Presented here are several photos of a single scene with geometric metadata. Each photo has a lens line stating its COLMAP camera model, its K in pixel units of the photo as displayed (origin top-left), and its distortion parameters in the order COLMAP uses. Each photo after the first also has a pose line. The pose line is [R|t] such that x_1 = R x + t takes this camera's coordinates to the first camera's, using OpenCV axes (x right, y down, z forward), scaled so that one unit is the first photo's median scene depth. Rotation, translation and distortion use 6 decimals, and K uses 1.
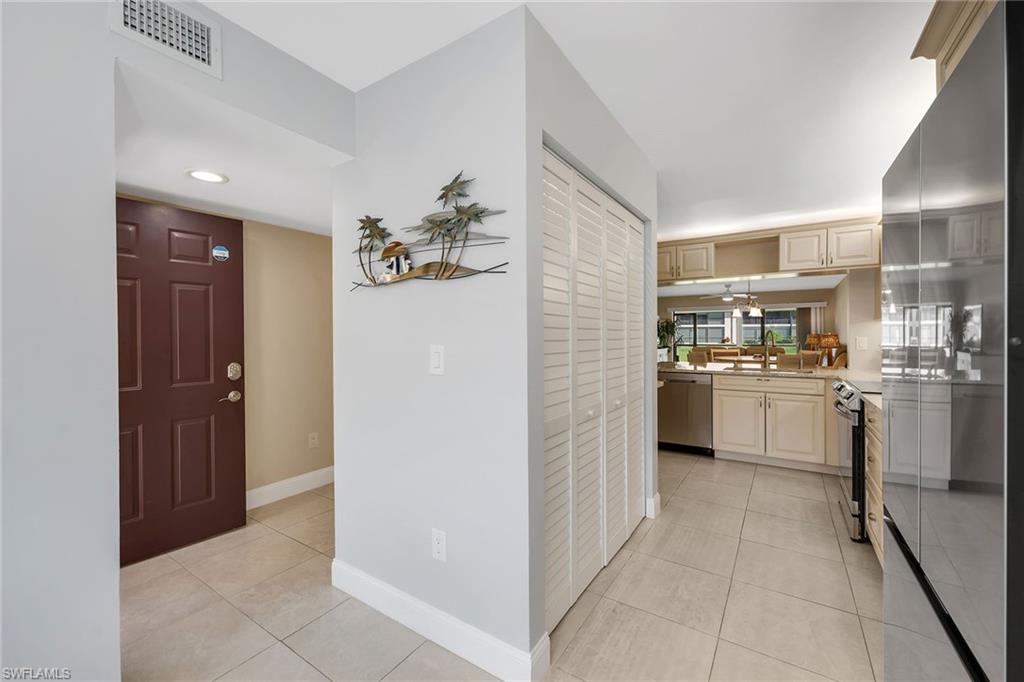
lens RADIAL K [[419.1, 0, 504.4], [0, 419.1, 337.9], [0, 0, 1]] dist [-0.000673, -0.000211]
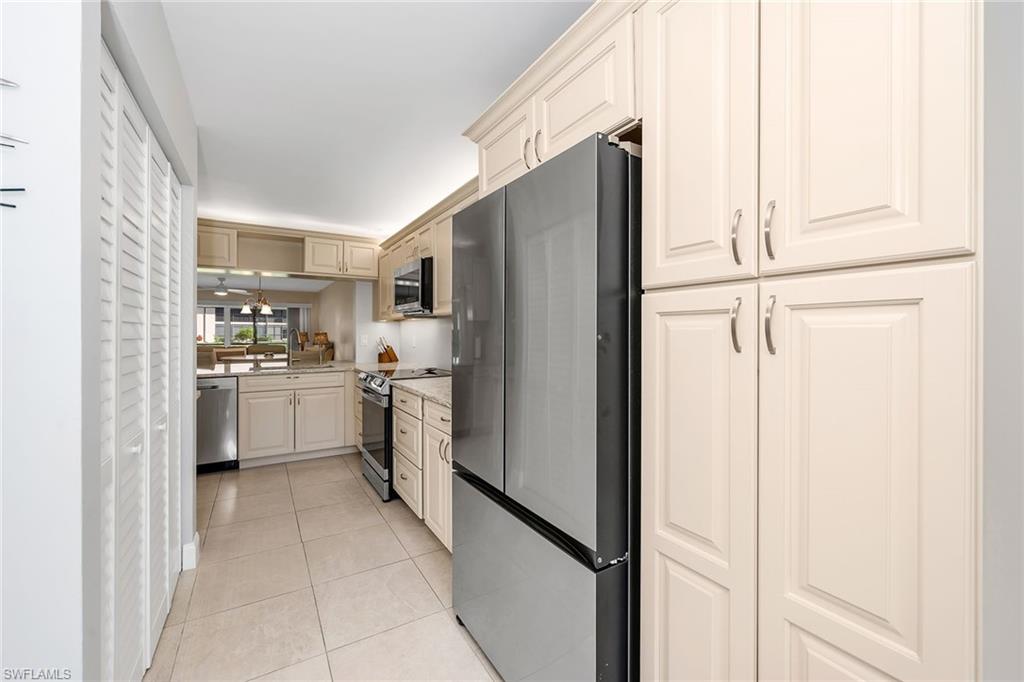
lens RADIAL K [[421.5, 0, 507.0], [0, 421.5, 332.0], [0, 0, 1]] dist [0.001080, 0.000027]
pose [[0.418108, 0.006235, 0.908376, -0.089478], [0.002169, 0.999967, -0.007862, -0.000278], [-0.908395, 0.005258, 0.418080, 0.106414]]
